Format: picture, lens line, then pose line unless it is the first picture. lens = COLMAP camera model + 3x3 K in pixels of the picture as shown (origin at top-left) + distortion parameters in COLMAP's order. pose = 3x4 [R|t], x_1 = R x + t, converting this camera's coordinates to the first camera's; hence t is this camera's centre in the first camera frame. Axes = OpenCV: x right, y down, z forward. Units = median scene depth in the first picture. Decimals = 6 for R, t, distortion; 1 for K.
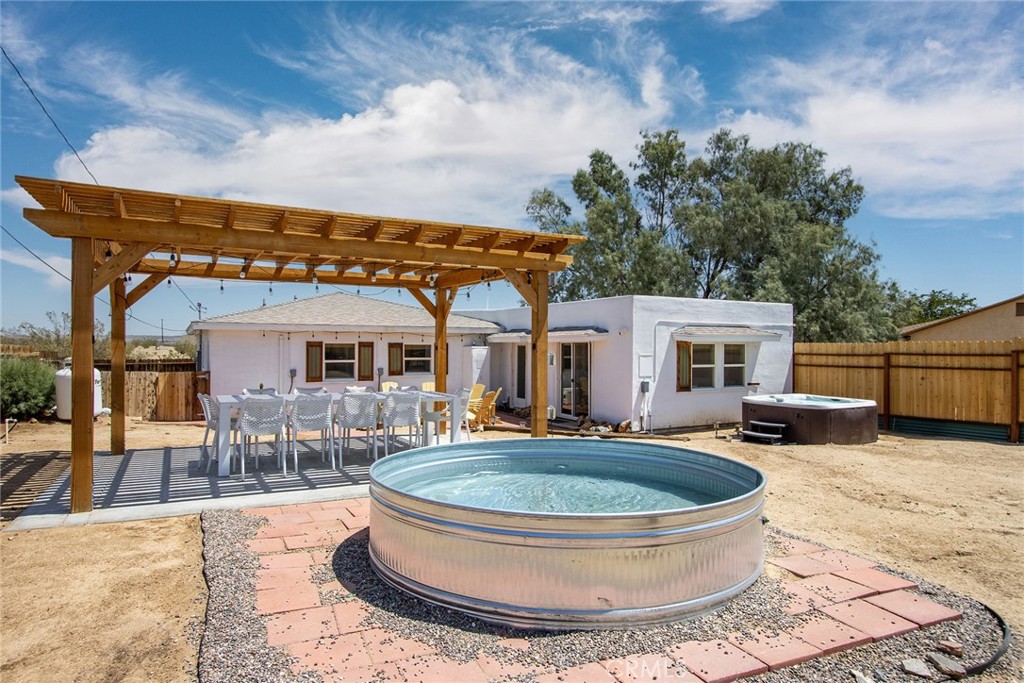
lens RADIAL K [[606.8, 0, 508.3], [0, 606.8, 346.8], [0, 0, 1]] dist [-0.007418, -0.001949]
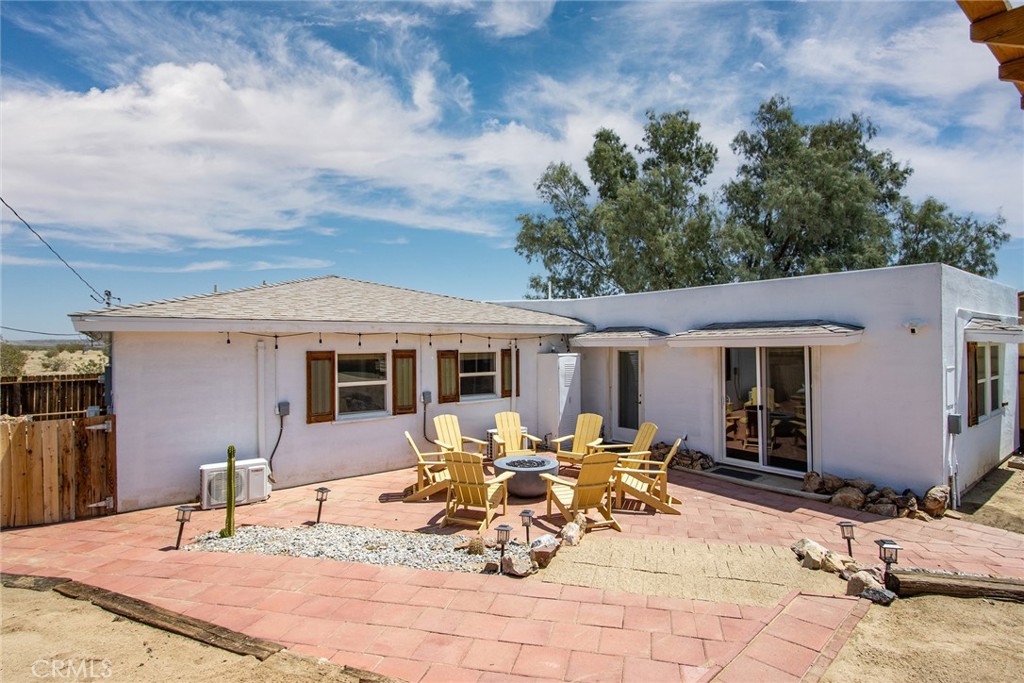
lens RADIAL K [[518.4, 0, 506.3], [0, 518.4, 343.8], [0, 0, 1]] dist [-0.008625, 0.000544]
pose [[0.988258, -0.014020, 0.152151, -0.221120], [0.014196, 0.999899, -0.000073, -0.013122], [-0.152134, 0.002232, 0.988357, 0.492781]]
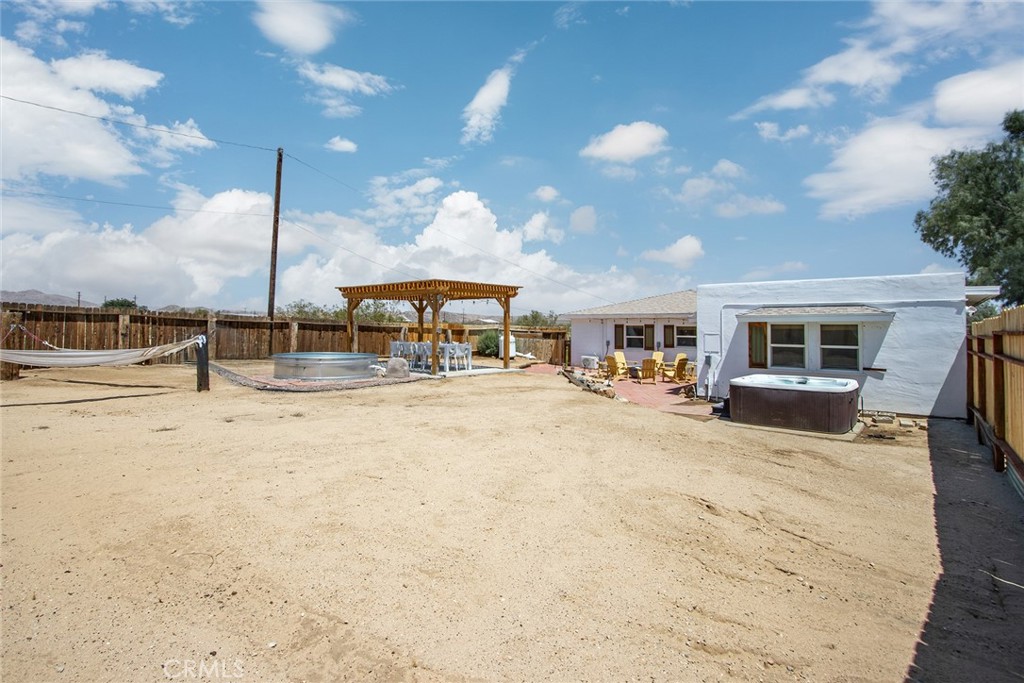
lens RADIAL K [[518.4, 0, 512.1], [0, 518.4, 309.1], [0, 0, 1]] dist [-0.008625, 0.000544]
pose [[0.365004, -0.033333, -0.930409, 0.873296], [-0.007676, 0.999217, -0.038810, 0.006325], [0.930974, 0.021308, 0.364463, 0.221322]]
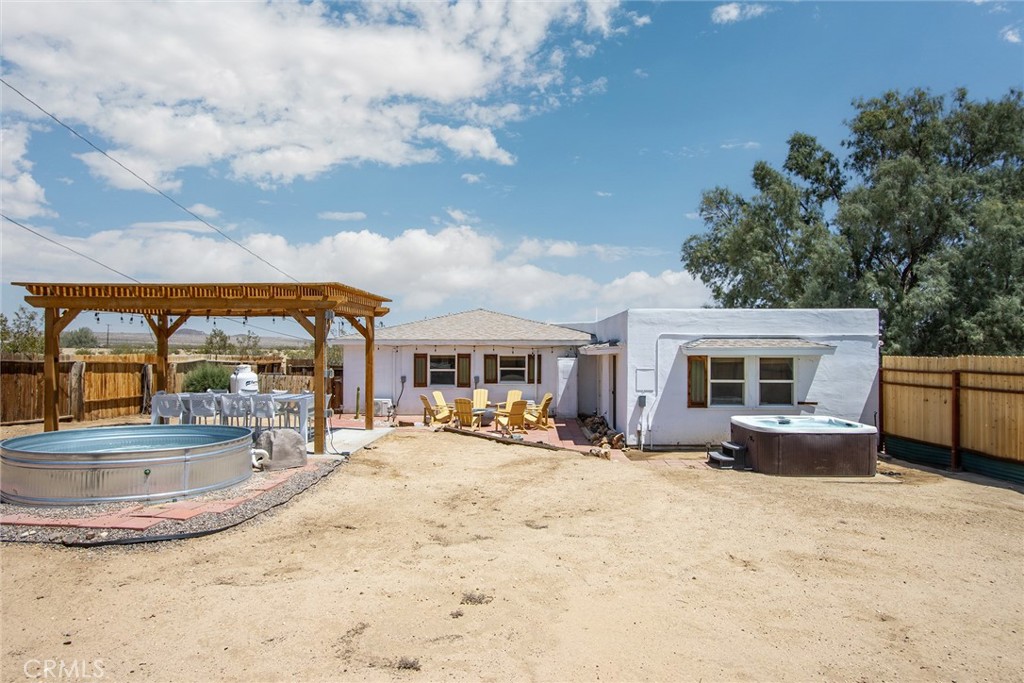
lens RADIAL K [[644.9, 0, 516.0], [0, 644.9, 341.1], [0, 0, 1]] dist [-0.017800, 0.006691]
pose [[0.866519, -0.007753, -0.499085, 0.480569], [-0.000973, 0.999851, -0.017220, -0.011215], [0.499144, 0.015407, 0.866382, -0.012304]]
